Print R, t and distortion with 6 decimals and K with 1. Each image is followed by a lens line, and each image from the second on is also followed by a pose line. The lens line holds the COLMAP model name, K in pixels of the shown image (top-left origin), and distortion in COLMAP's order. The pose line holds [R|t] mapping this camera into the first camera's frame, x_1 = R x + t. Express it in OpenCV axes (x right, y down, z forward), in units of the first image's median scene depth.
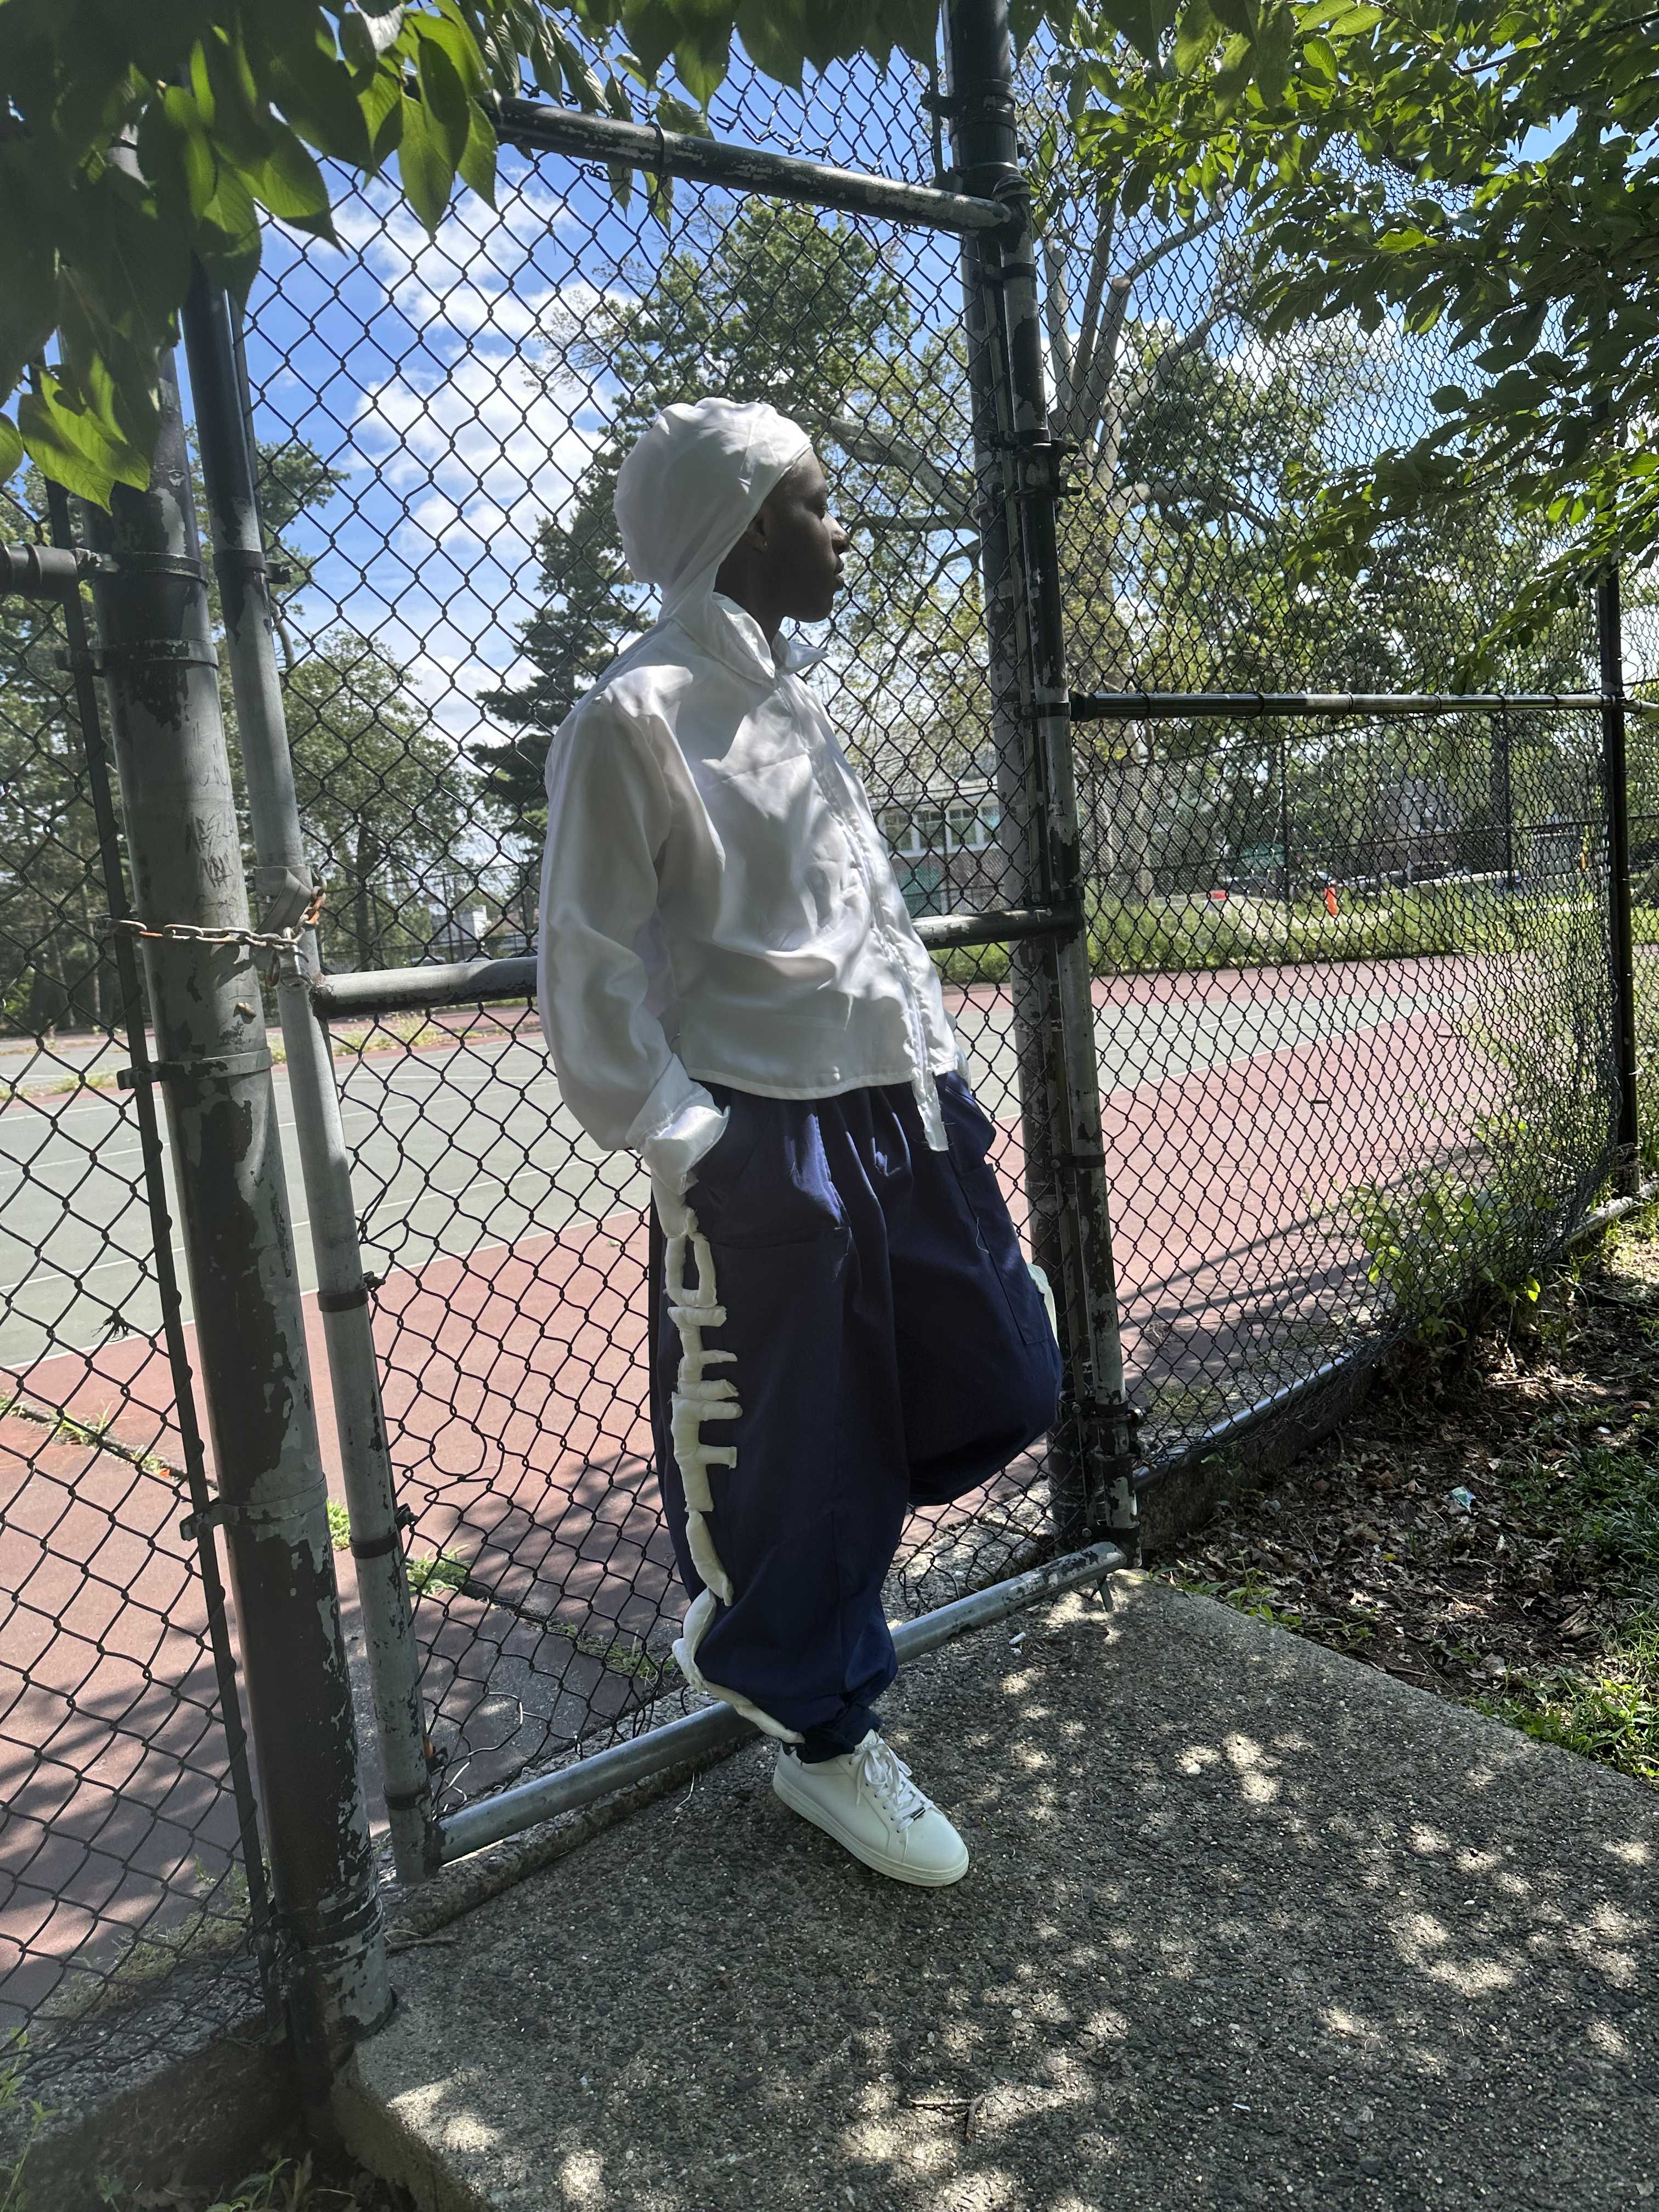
lens RADIAL K [[1577.4, 0, 825.7], [0, 1577.4, 1107.9], [0, 0, 1]] dist [-0.004221, -0.000489]
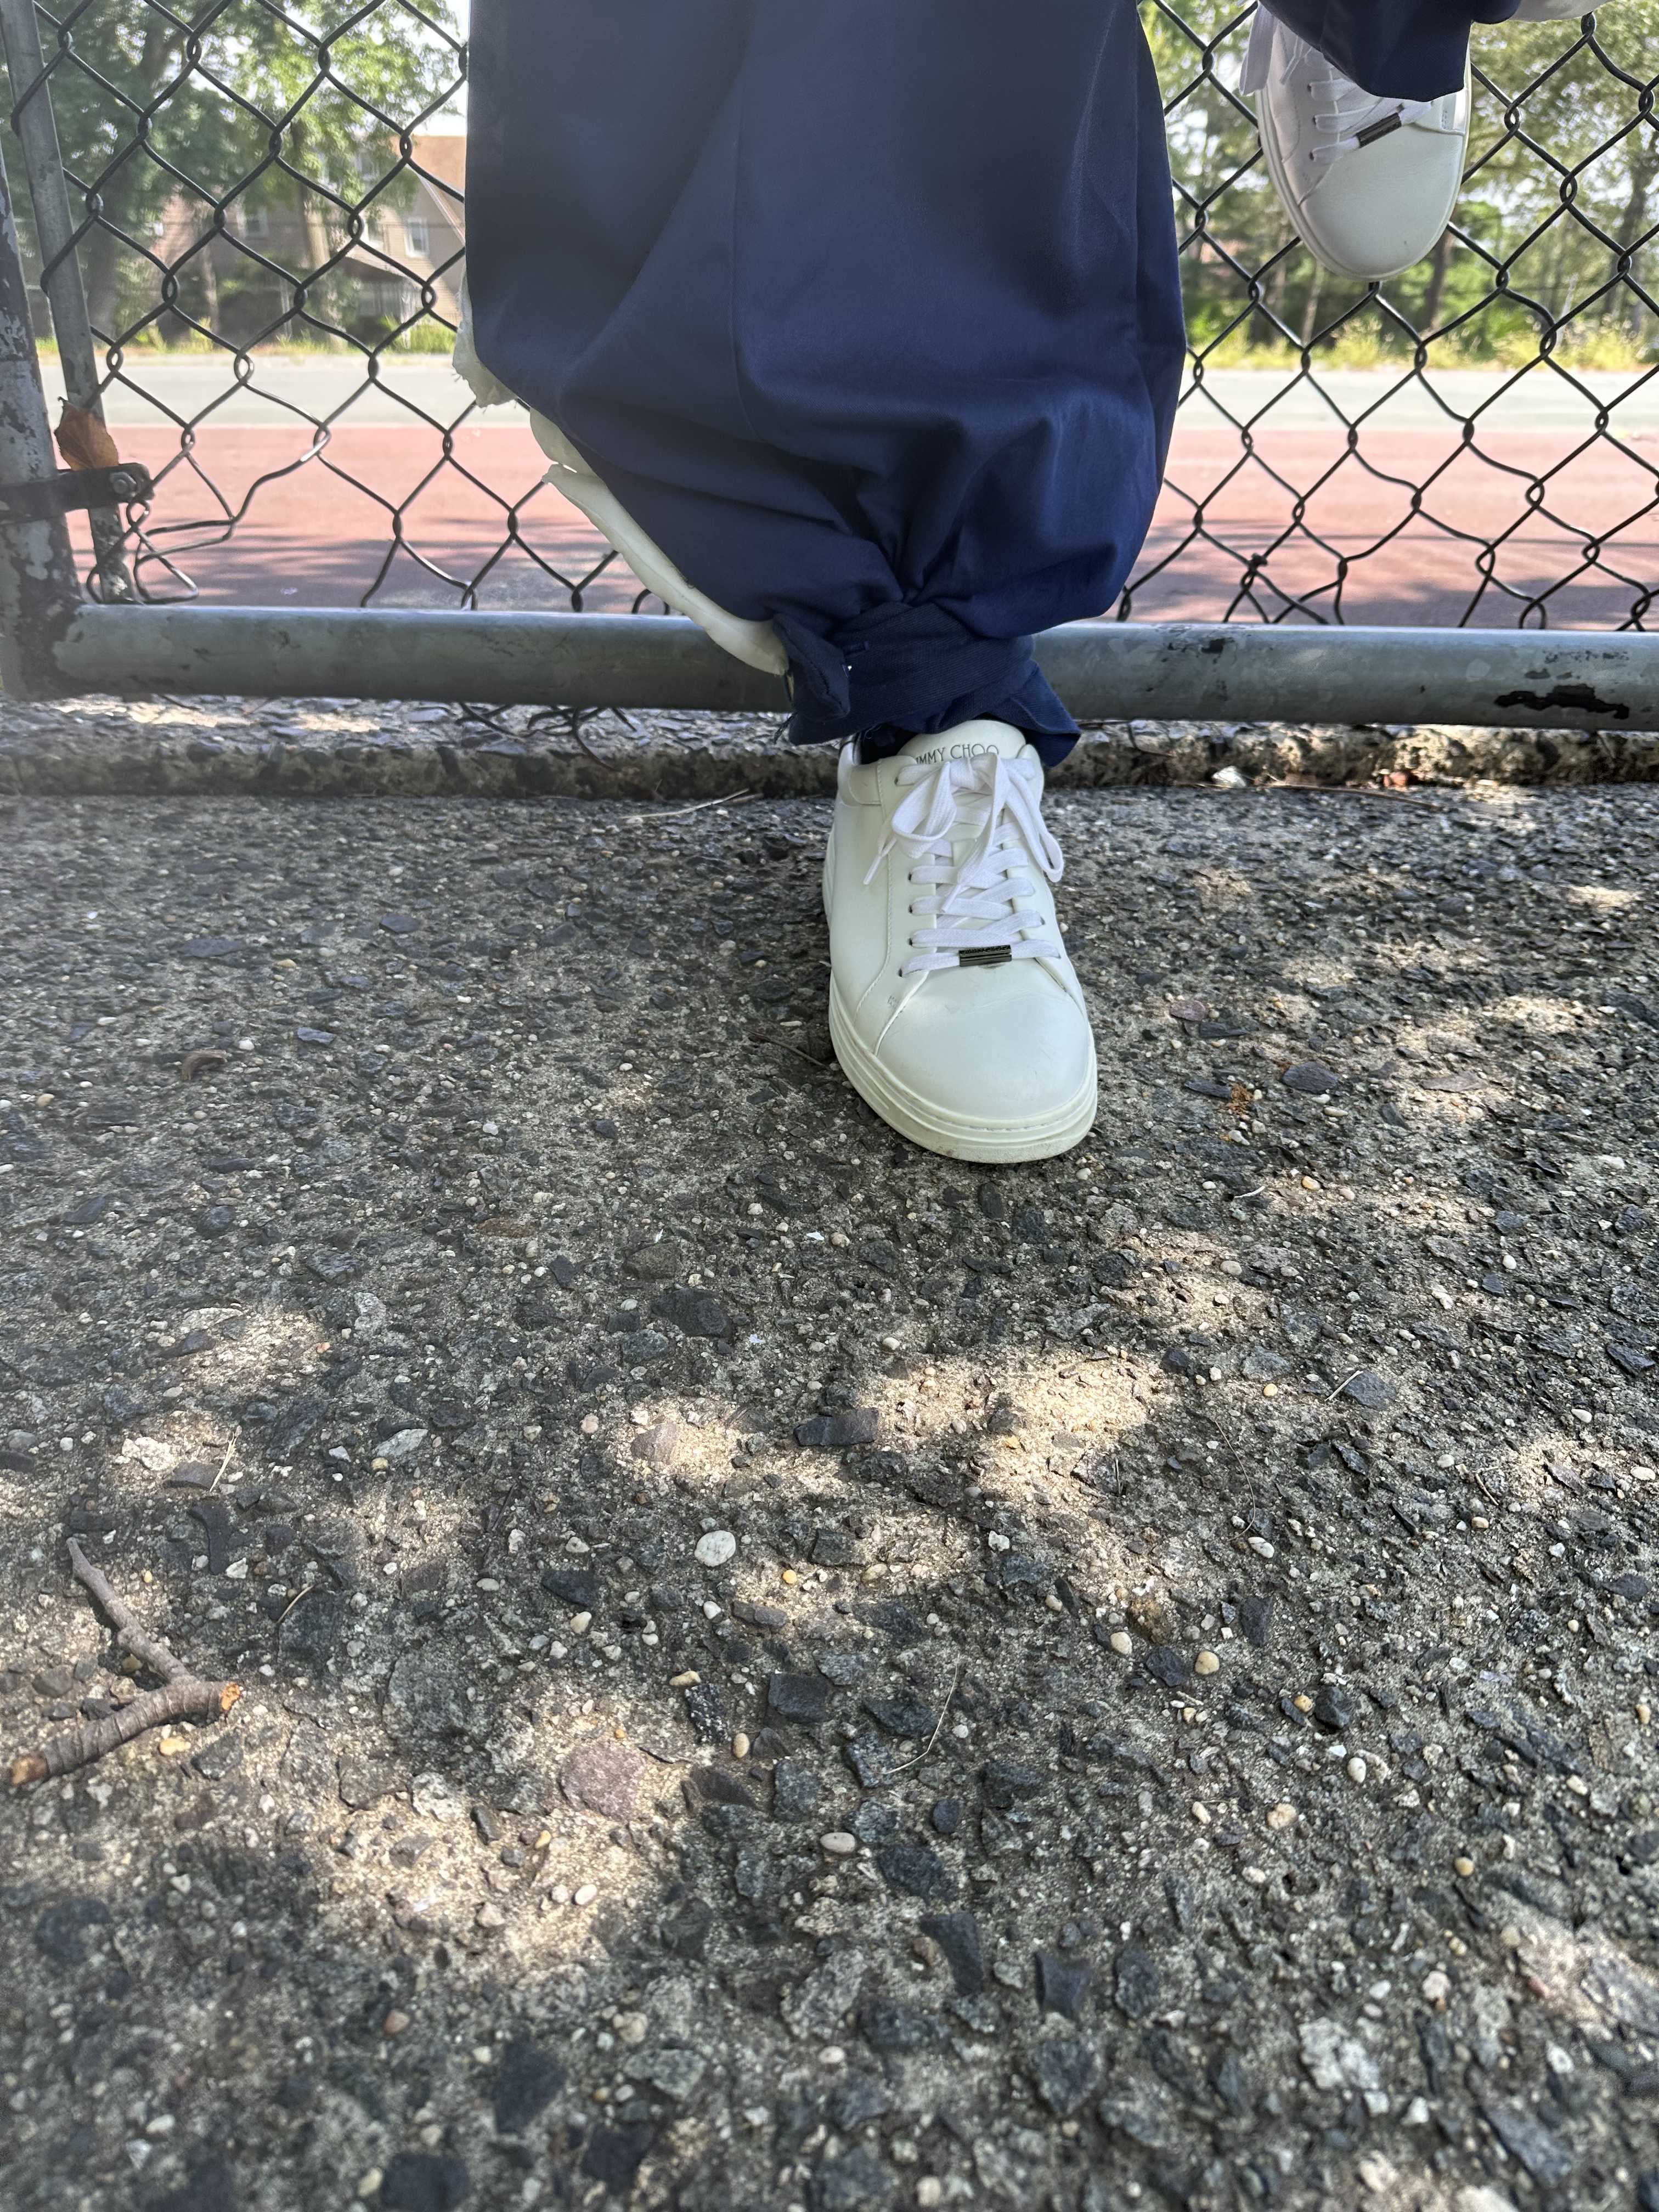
lens RADIAL K [[1558.1, 0, 831.0], [0, 1558.1, 1096.0], [0, 0, 1]] dist [0.041335, -0.061150]
pose [[0.745047, 0.369156, -0.555544, 0.223499], [-0.159190, 0.907227, 0.389356, 0.352768], [0.647738, -0.201652, 0.734692, 0.735042]]
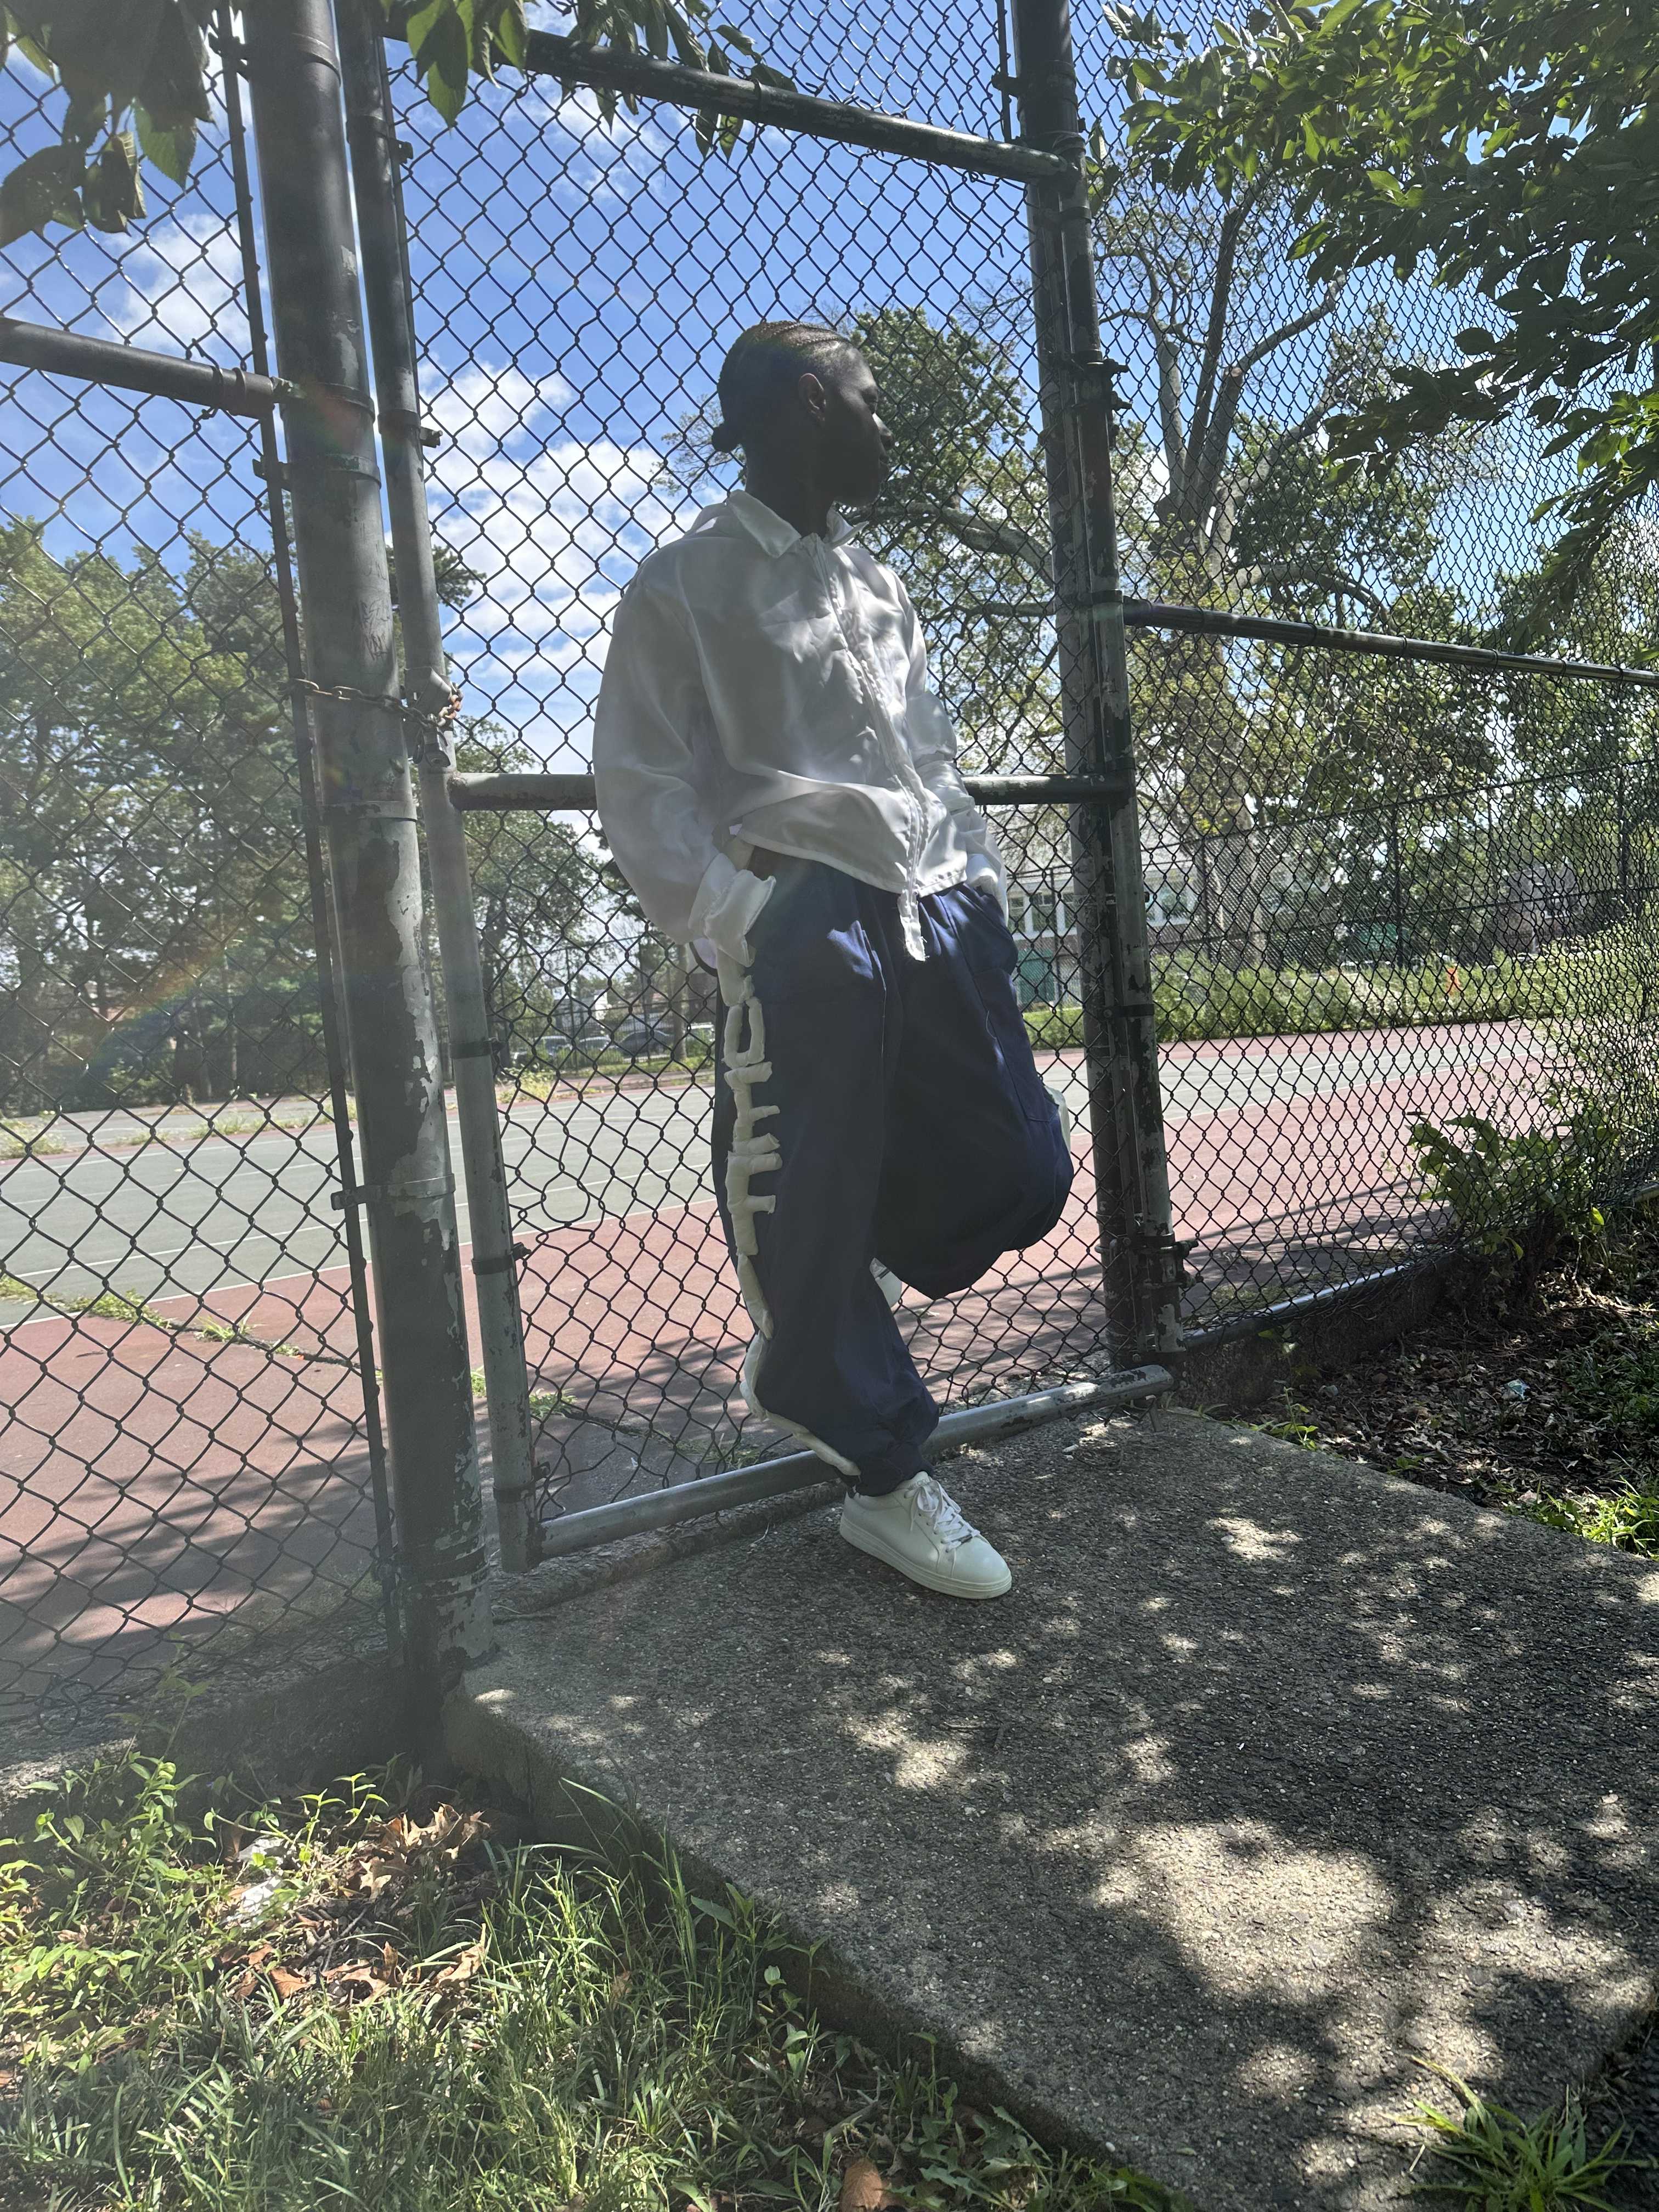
lens RADIAL K [[1558.1, 0, 831.0], [0, 1558.1, 1096.0], [0, 0, 1]] dist [0.041335, -0.061150]
pose [[0.997666, 0.008631, -0.067741, 0.035362], [-0.012376, 0.998406, -0.055071, 0.197549], [0.067158, 0.055781, 0.996182, -0.119455]]
